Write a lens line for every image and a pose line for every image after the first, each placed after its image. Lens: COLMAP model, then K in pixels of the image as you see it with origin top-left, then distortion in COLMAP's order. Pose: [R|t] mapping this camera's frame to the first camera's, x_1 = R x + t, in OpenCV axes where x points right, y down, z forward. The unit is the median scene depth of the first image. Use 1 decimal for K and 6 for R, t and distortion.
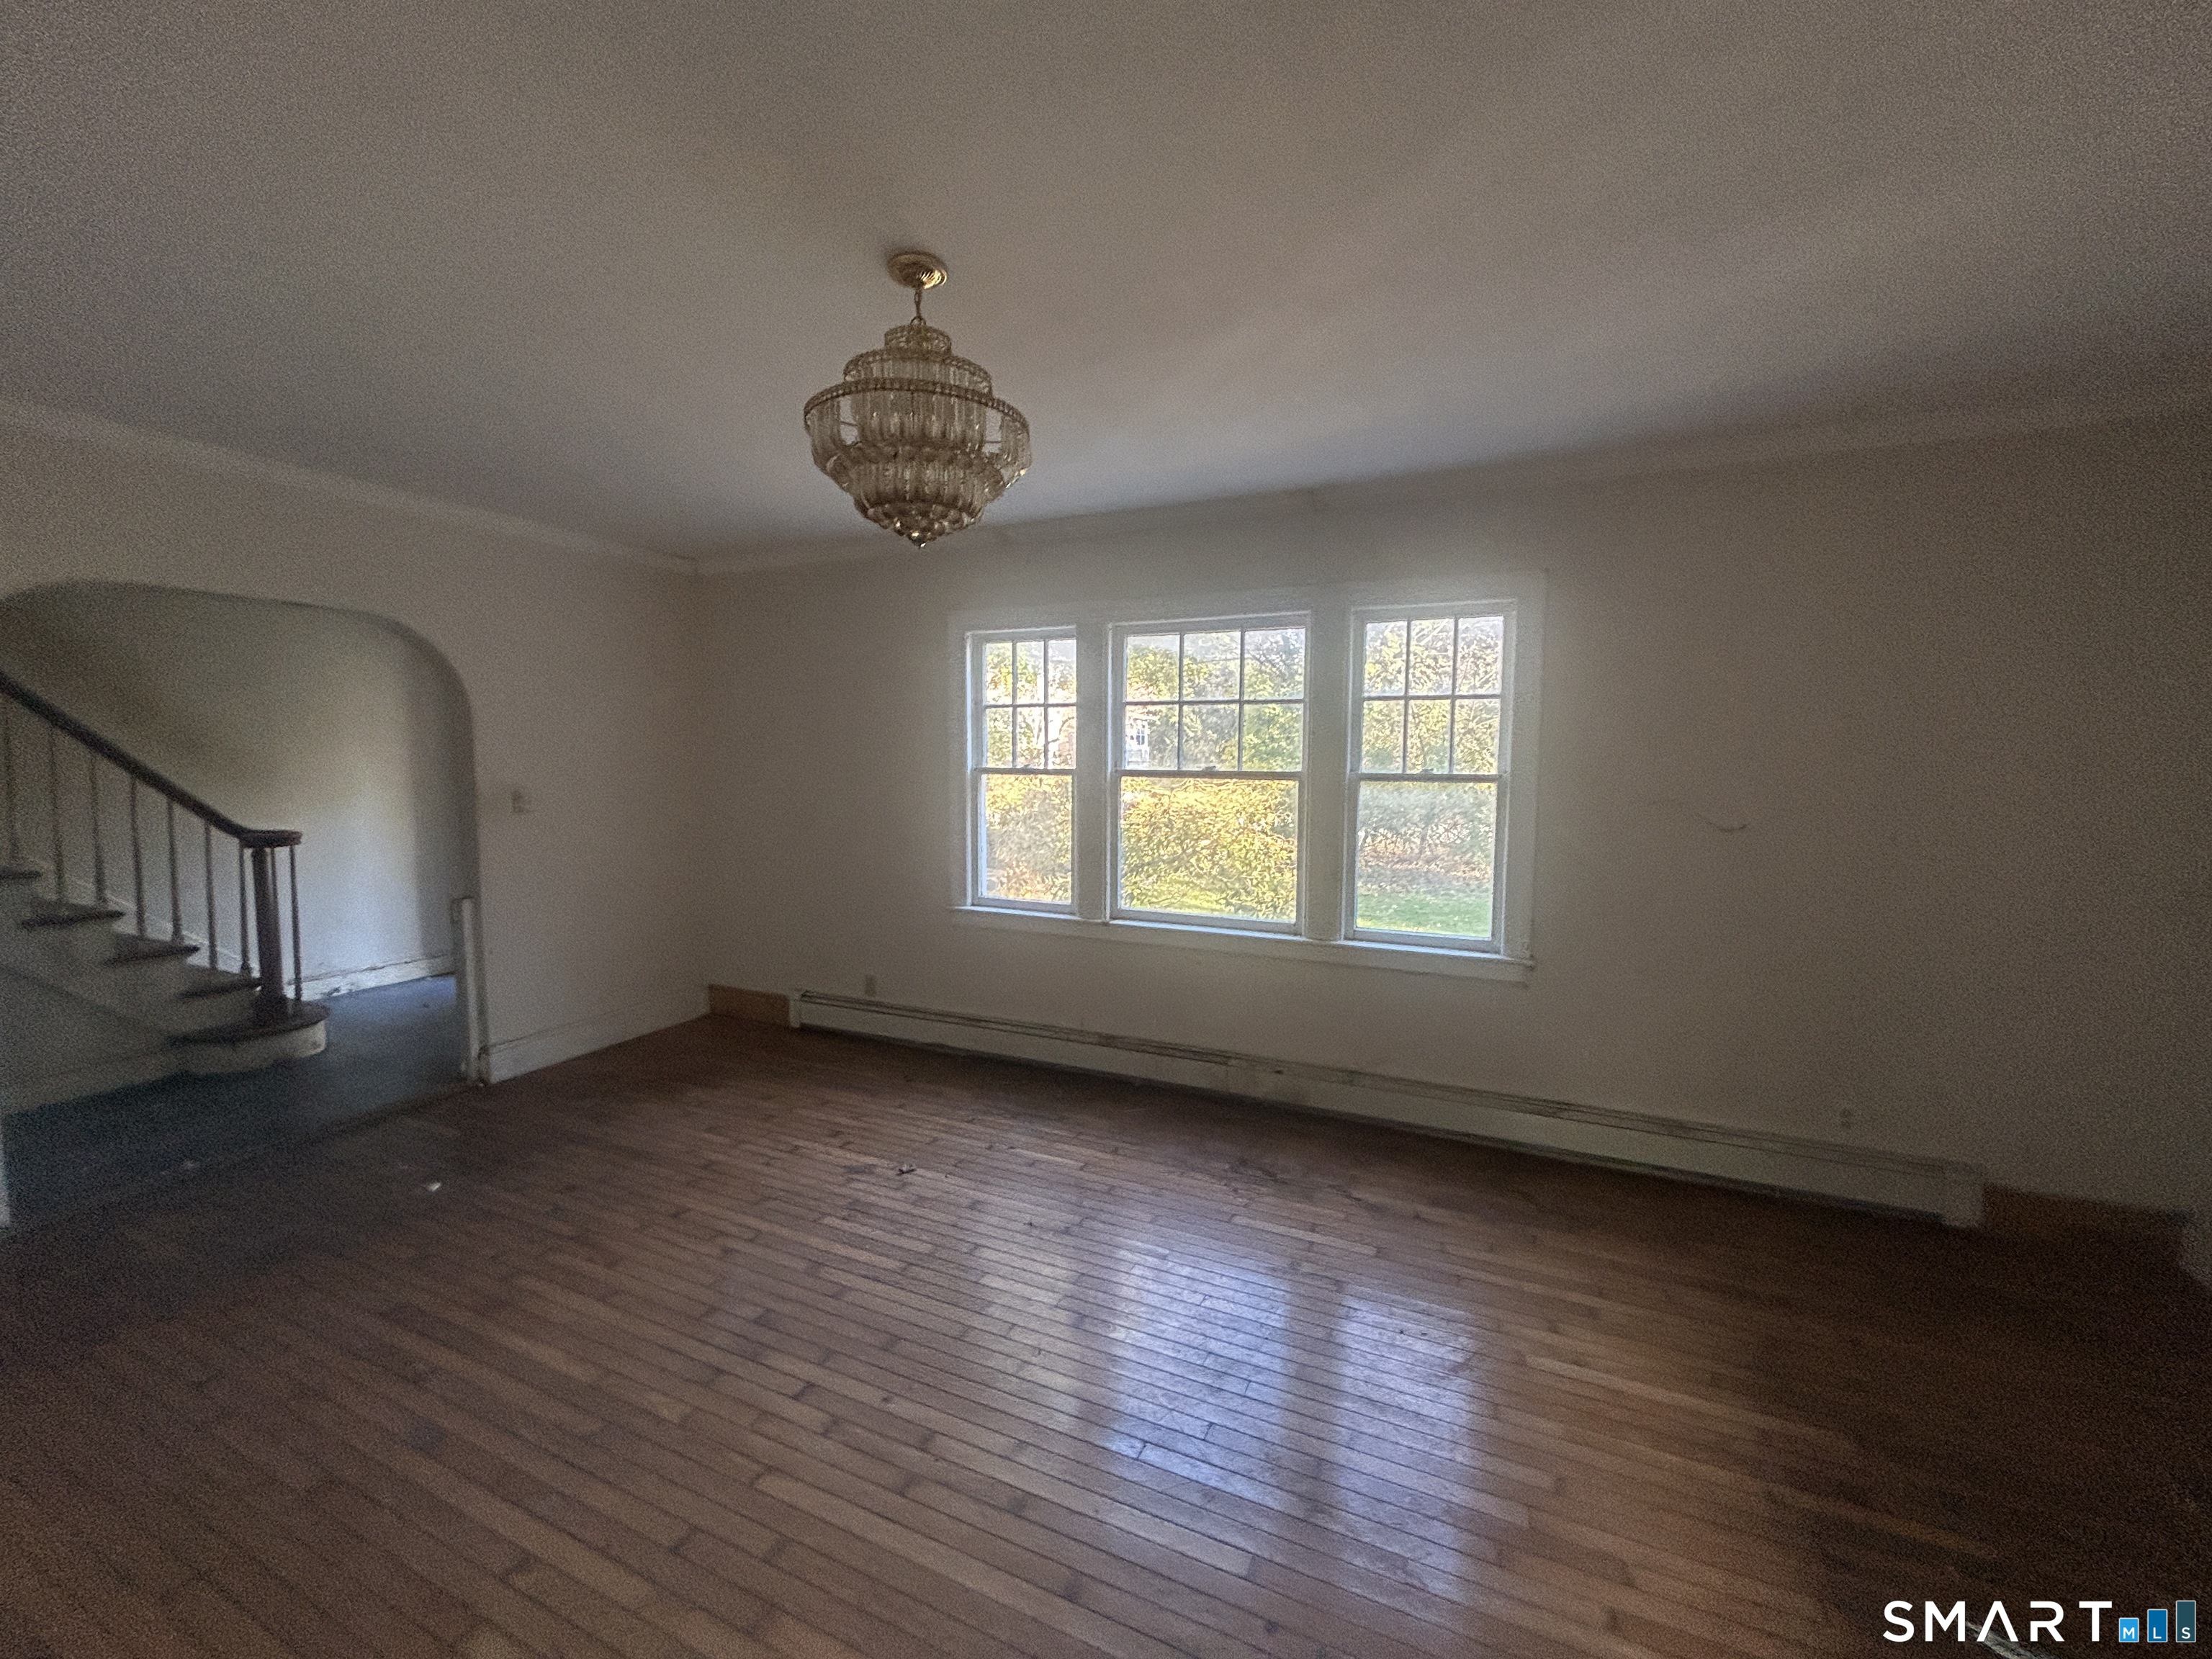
lens RADIAL K [[894.5, 0, 1102.3], [0, 894.5, 826.4], [0, 0, 1]] dist [-0.001810, 0.001997]
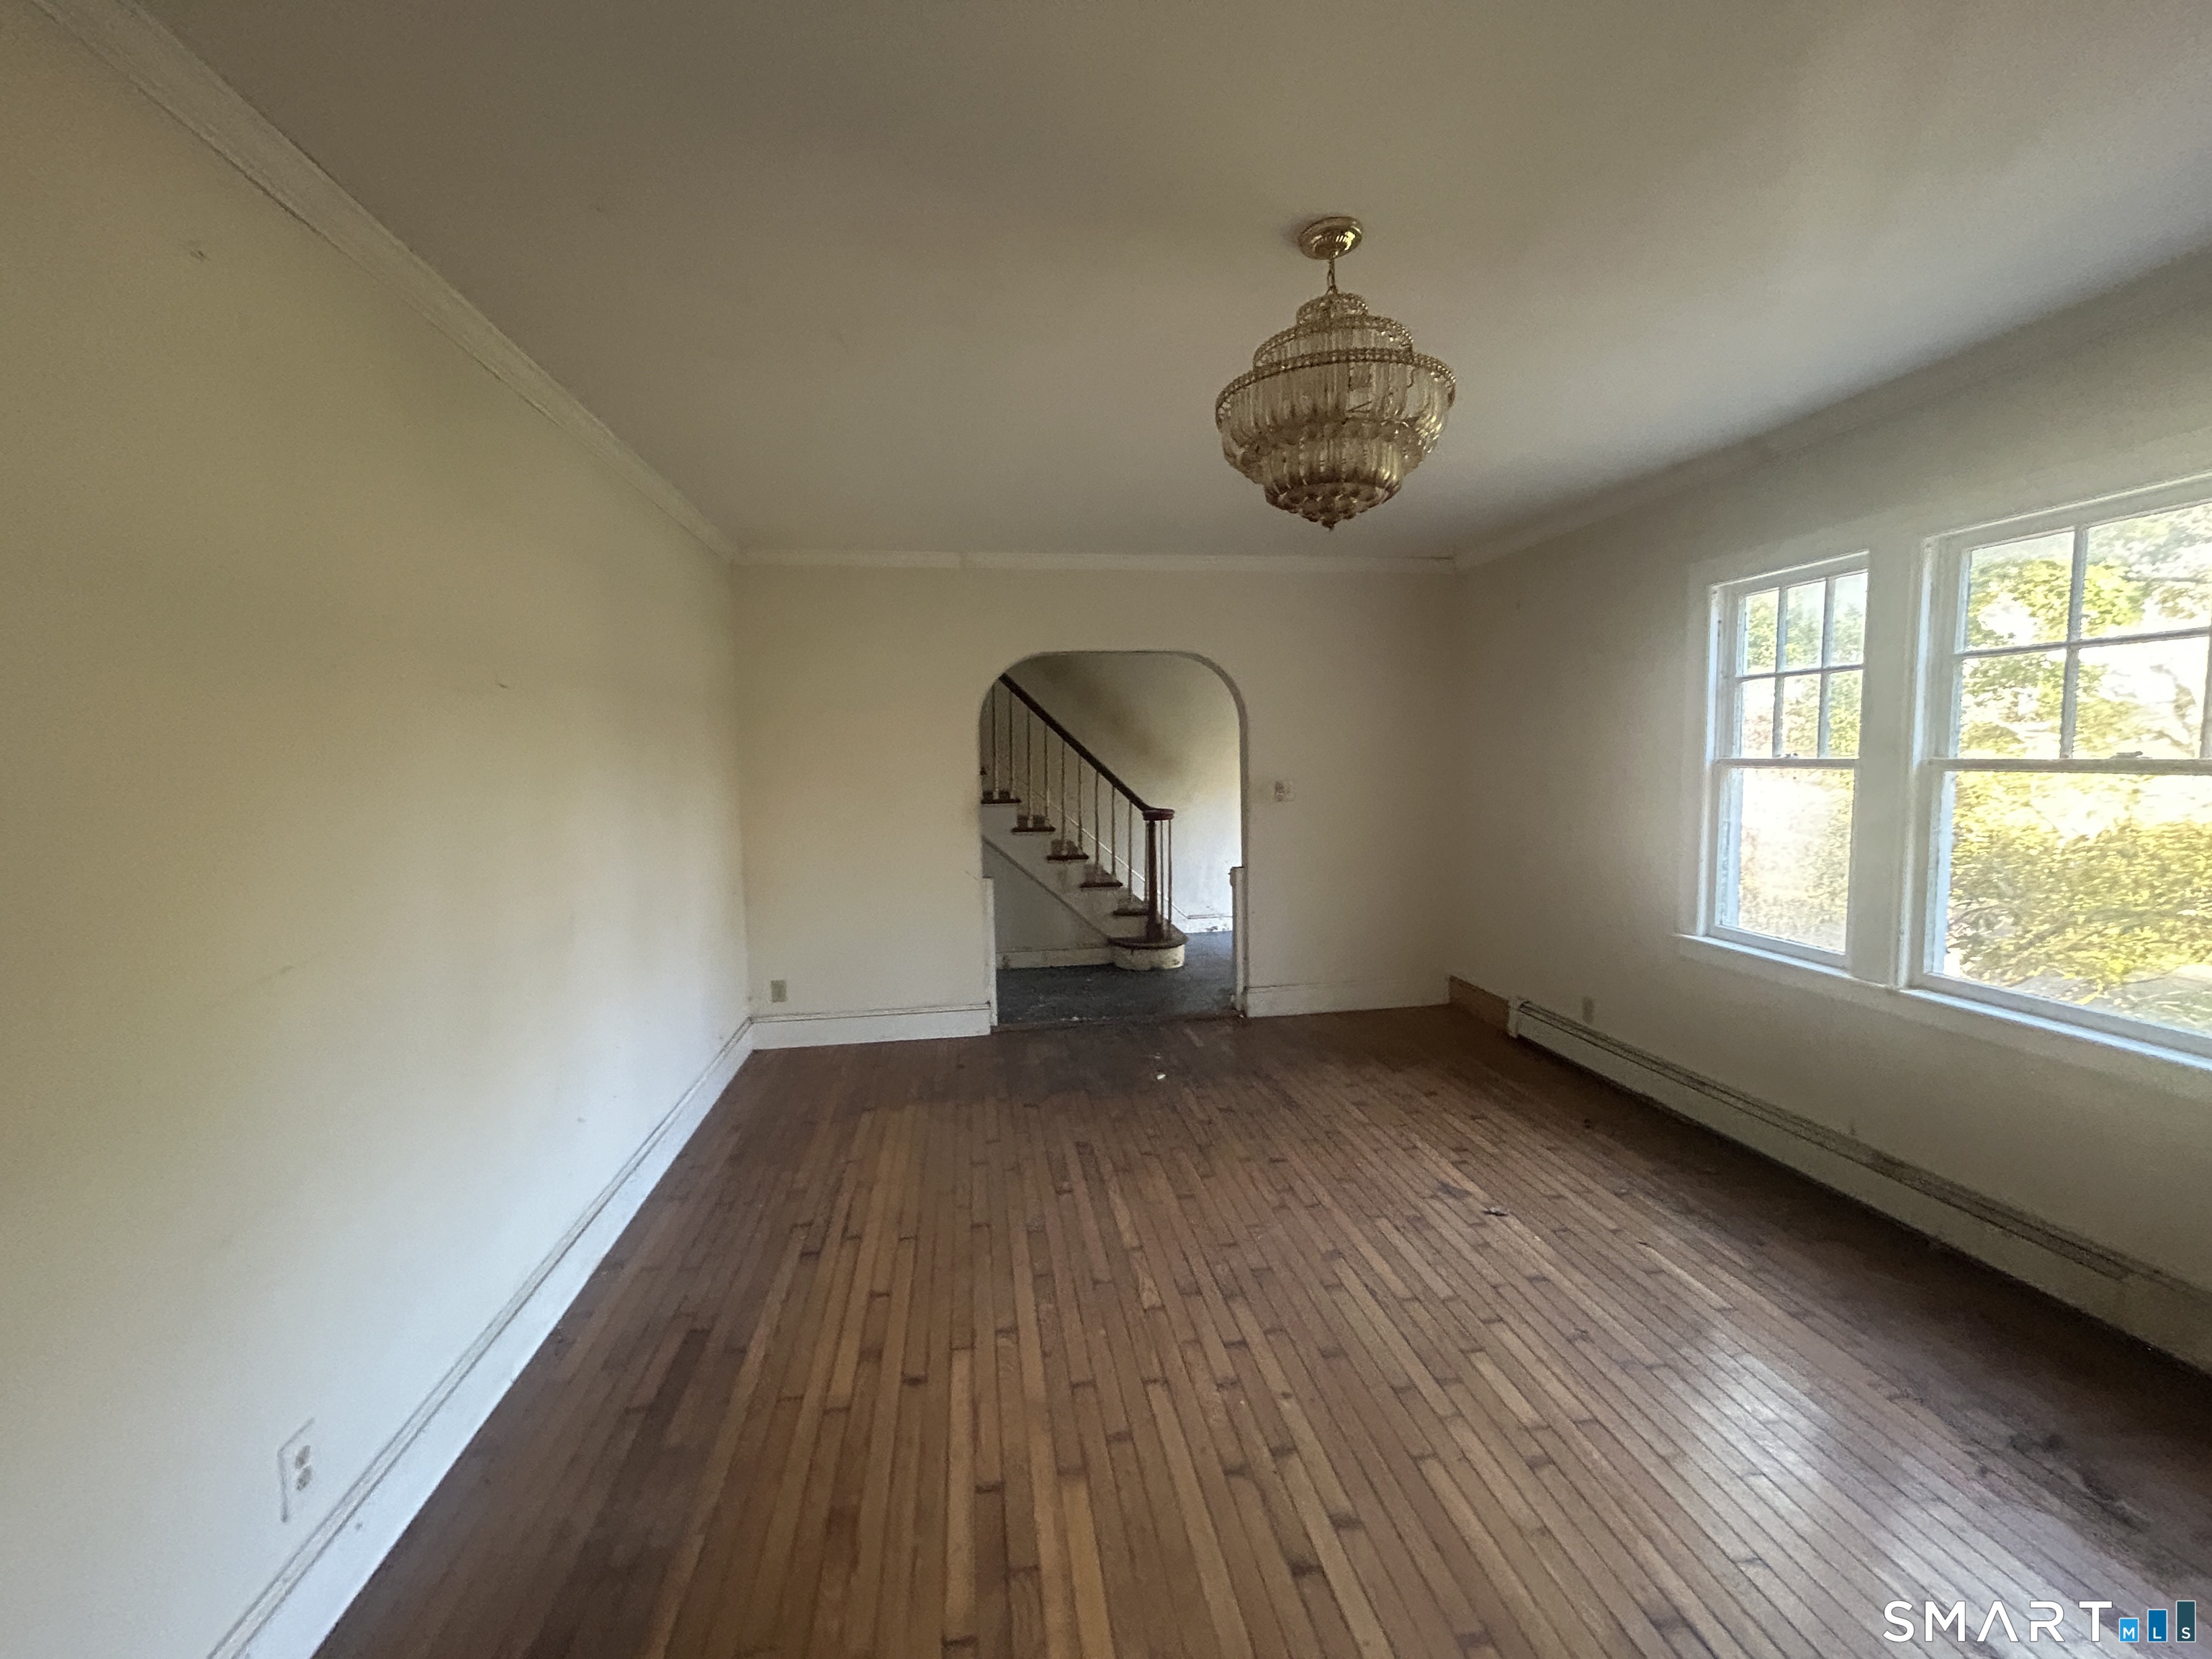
lens RADIAL K [[894.5, 0, 1098.3], [0, 894.5, 826.3], [0, 0, 1]] dist [-0.001810, 0.001997]
pose [[0.547840, 0.052892, -0.834909, 0.231343], [-0.046986, 0.998369, 0.032417, -0.008102], [0.835262, 0.021469, 0.549432, 0.136504]]
